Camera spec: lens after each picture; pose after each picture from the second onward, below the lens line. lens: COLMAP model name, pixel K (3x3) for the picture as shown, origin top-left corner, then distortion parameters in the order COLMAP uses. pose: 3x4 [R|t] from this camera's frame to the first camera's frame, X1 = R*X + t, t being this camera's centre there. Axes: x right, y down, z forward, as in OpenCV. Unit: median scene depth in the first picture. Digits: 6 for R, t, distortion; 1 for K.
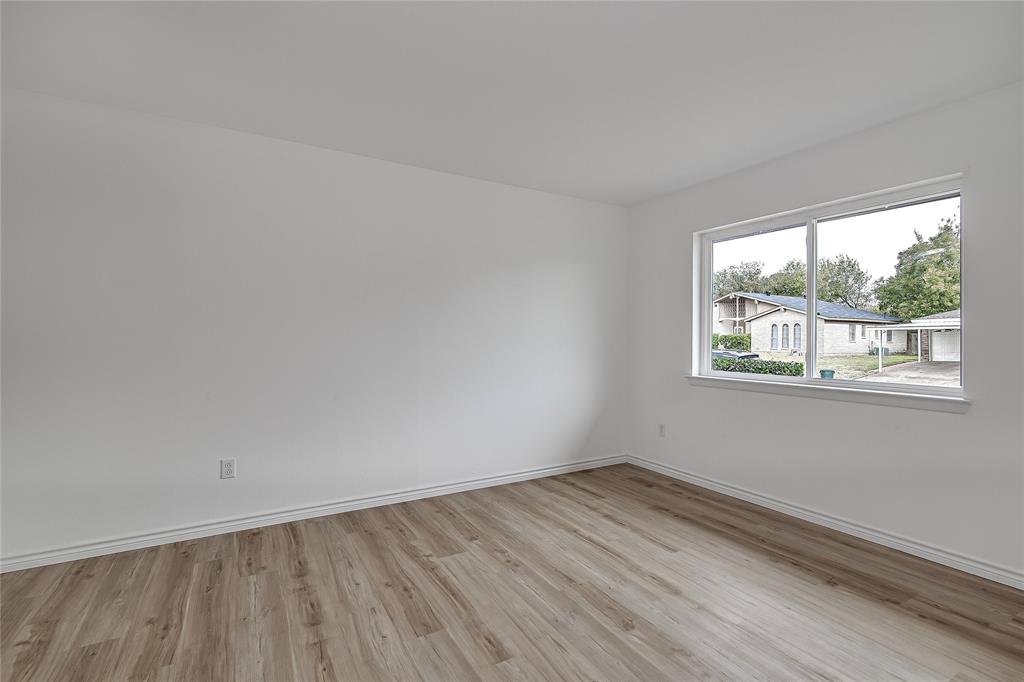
lens RADIAL K [[446.9, 0, 514.5], [0, 446.9, 338.6], [0, 0, 1]] dist [0.000454, -0.000049]
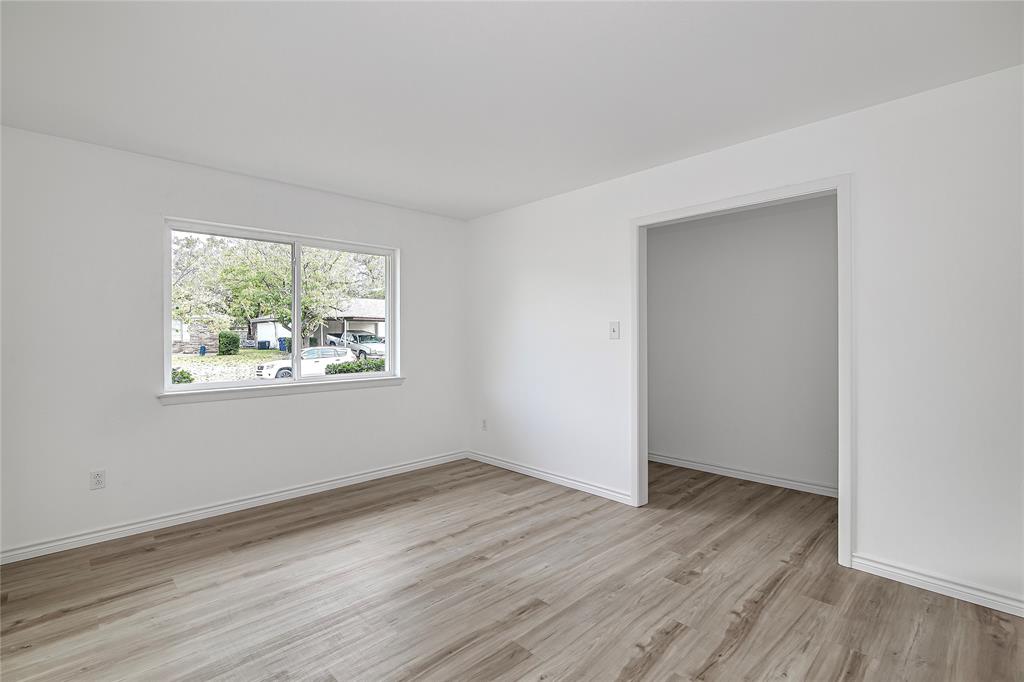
lens RADIAL K [[477.0, 0, 513.8], [0, 477.0, 338.6], [0, 0, 1]] dist [-0.011565, 0.003759]
pose [[-0.202472, -0.011403, 0.979222, -0.711627], [0.003285, 0.999919, 0.012323, -0.027218], [-0.979283, 0.005712, -0.202418, 0.721108]]
